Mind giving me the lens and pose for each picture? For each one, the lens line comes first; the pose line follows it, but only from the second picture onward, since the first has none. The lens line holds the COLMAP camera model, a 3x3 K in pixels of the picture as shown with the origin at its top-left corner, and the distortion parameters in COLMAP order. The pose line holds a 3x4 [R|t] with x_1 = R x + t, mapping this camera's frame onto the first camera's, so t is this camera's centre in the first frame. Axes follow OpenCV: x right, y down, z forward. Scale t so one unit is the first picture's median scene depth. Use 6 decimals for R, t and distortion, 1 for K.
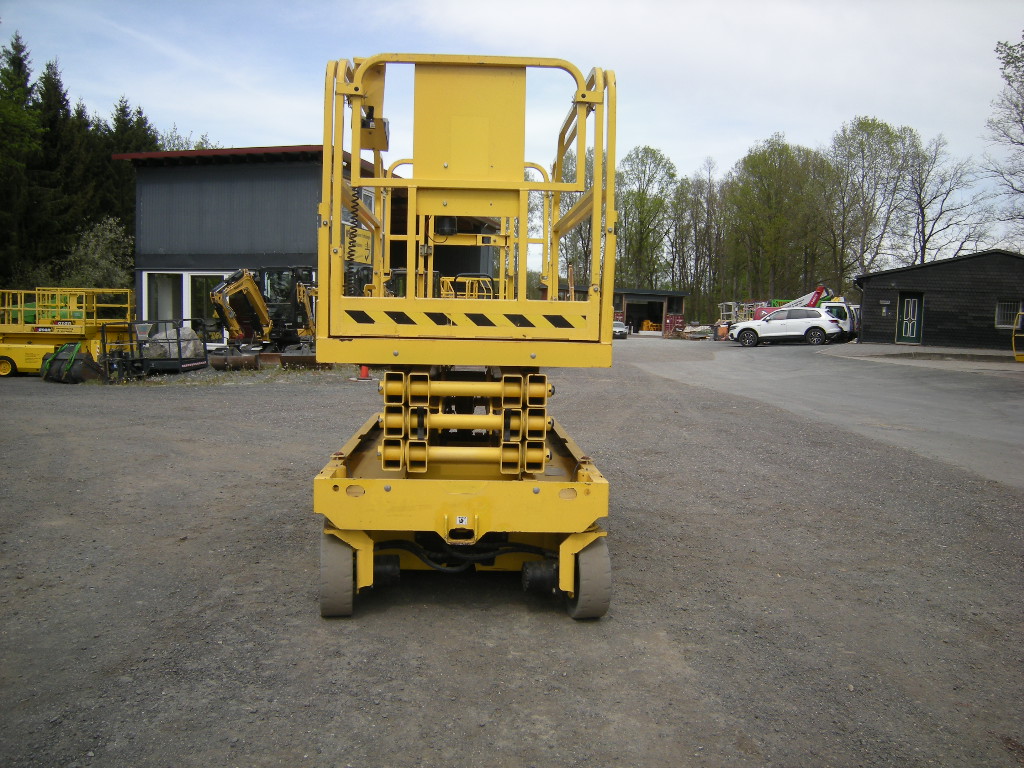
lens RADIAL K [[851.8, 0, 507.8], [0, 851.8, 387.0], [0, 0, 1]] dist [-0.106074, 0.030921]
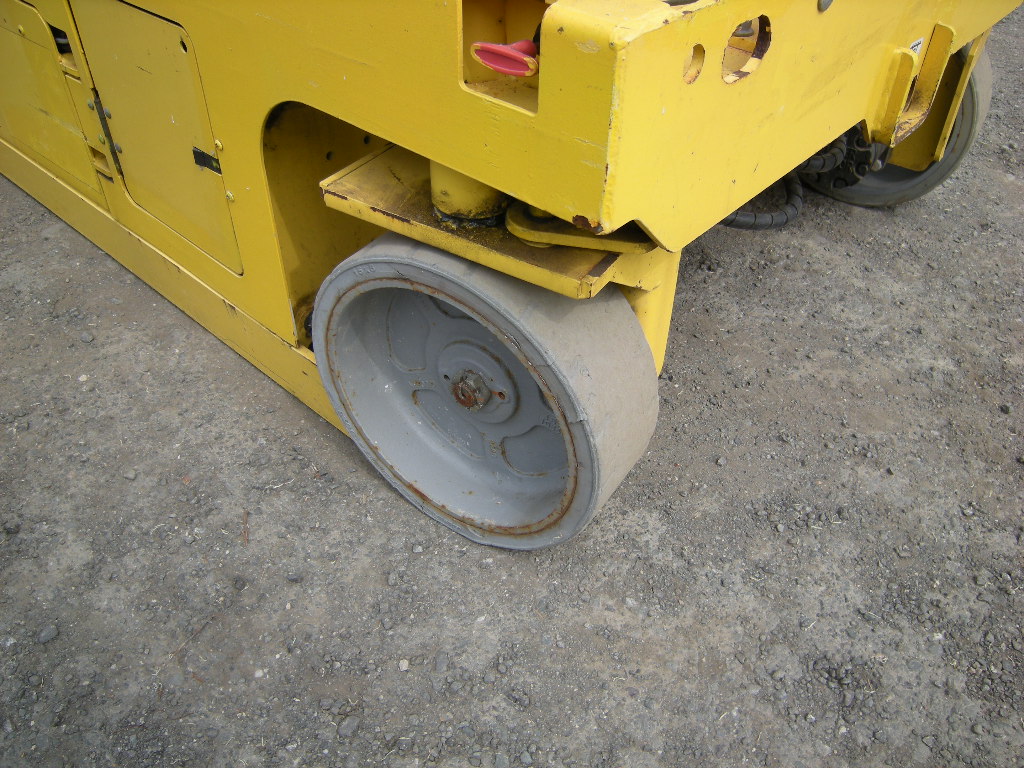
lens RADIAL K [[851.8, 0, 511.0], [0, 851.8, 382.8], [0, 0, 1]] dist [-0.106074, 0.030921]
pose [[0.702033, -0.487890, 0.518761, -0.057630], [0.063539, 0.768456, 0.636740, 0.009218], [-0.709305, -0.414051, 0.570481, 0.147242]]
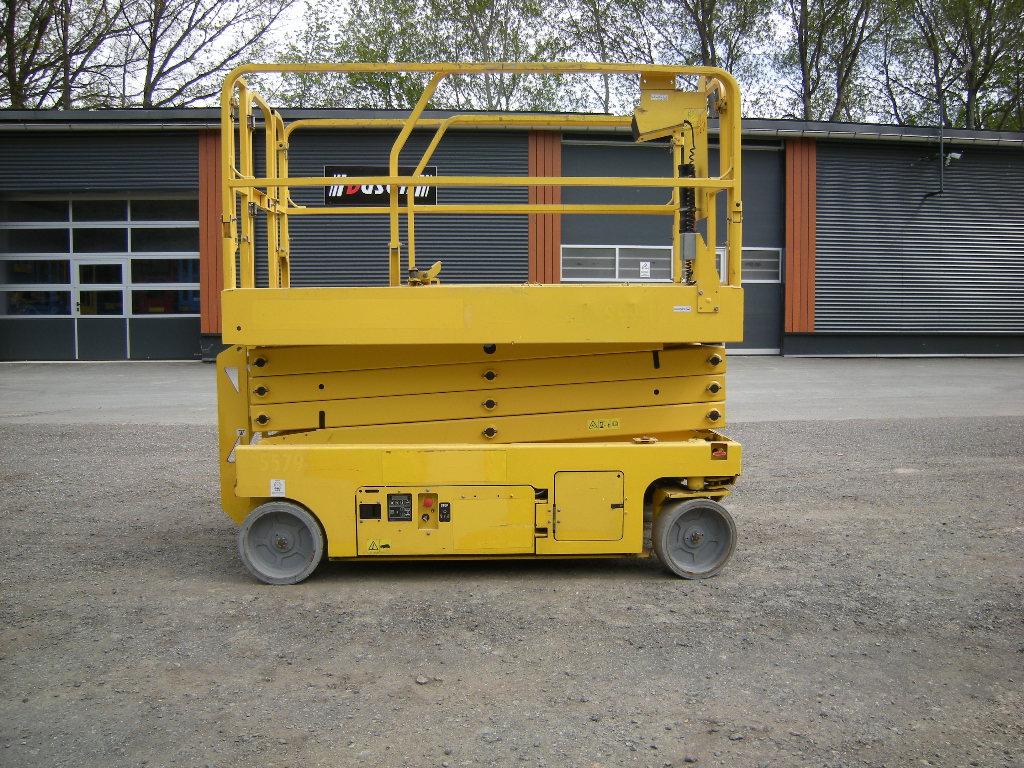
lens RADIAL K [[851.8, 0, 514.3], [0, 851.8, 382.2], [0, 0, 1]] dist [-0.106074, 0.030921]
pose [[0.006393, -0.111405, 0.993755, -0.219720], [0.083881, 0.990332, 0.110482, -0.020586], [-0.996455, 0.082651, 0.015676, 0.208624]]
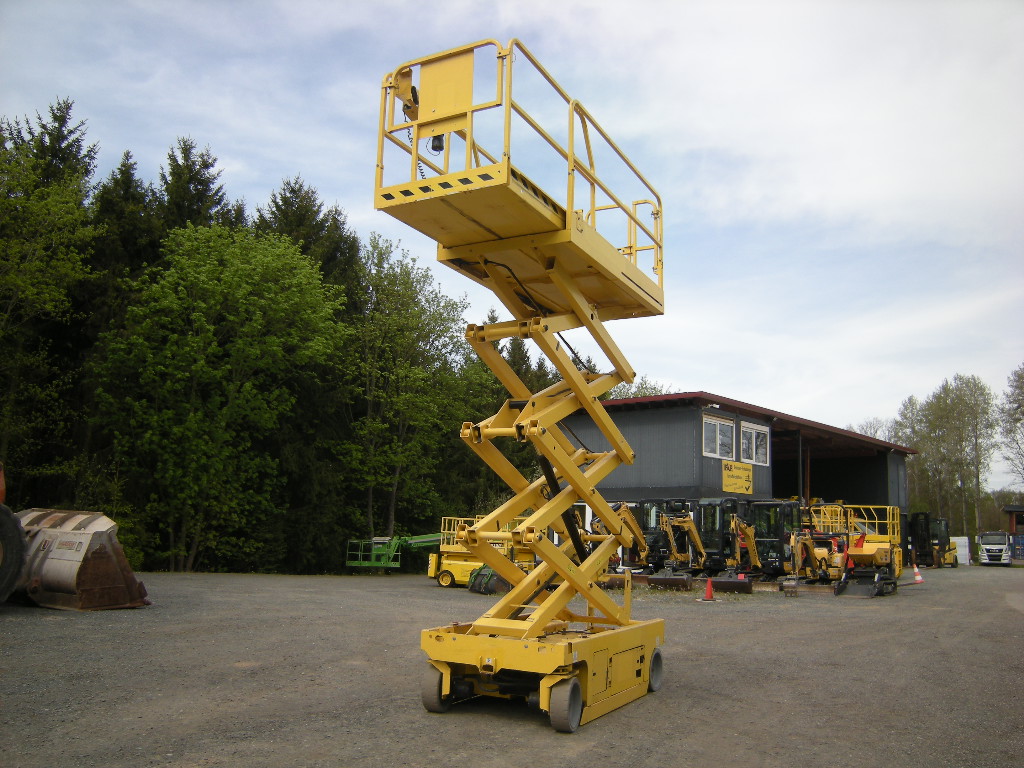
lens RADIAL K [[851.8, 0, 511.6], [0, 851.8, 386.1], [0, 0, 1]] dist [-0.106074, 0.030921]
pose [[0.863192, -0.078561, -0.498725, 0.146238], [-0.055200, 0.967212, -0.247898, 0.005608], [0.501848, 0.241513, 0.830554, -0.094486]]
